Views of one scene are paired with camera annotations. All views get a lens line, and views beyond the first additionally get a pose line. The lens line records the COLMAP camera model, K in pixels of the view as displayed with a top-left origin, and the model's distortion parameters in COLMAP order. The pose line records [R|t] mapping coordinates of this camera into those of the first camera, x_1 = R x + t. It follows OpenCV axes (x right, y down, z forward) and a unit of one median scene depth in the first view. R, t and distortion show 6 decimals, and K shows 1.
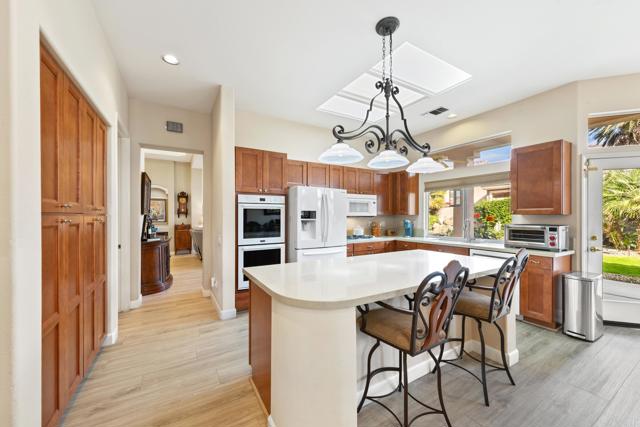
lens RADIAL K [[243.6, 0, 308.7], [0, 243.6, 216.0], [0, 0, 1]] dist [0.003037, 0.000052]
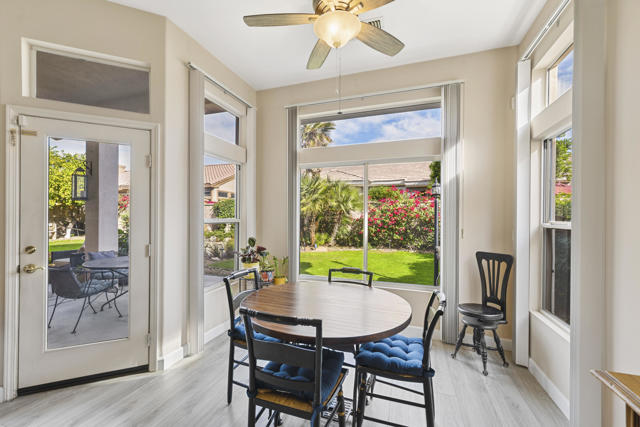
lens RADIAL K [[275.5, 0, 319.3], [0, 275.5, 218.2], [0, 0, 1]] dist [0.011727, 0.000991]
pose [[0.746038, 0.002824, 0.665897, 1.103370], [-0.005328, 0.999984, 0.001729, 0.007999], [-0.665882, -0.004837, 0.746042, 0.026563]]
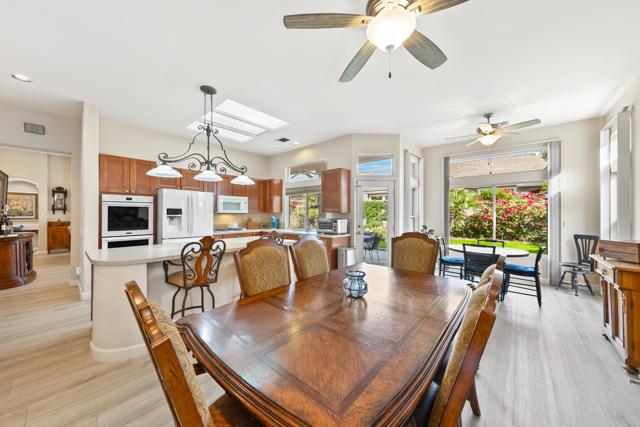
lens RADIAL K [[230.1, 0, 318.5], [0, 230.1, 212.4], [0, 0, 1]] dist [0.003514, -0.000633]
pose [[0.946984, 0.006294, 0.321220, 0.333970], [-0.004440, 0.999969, -0.006504, 0.003348], [-0.321251, 0.004733, 0.946982, -0.389365]]
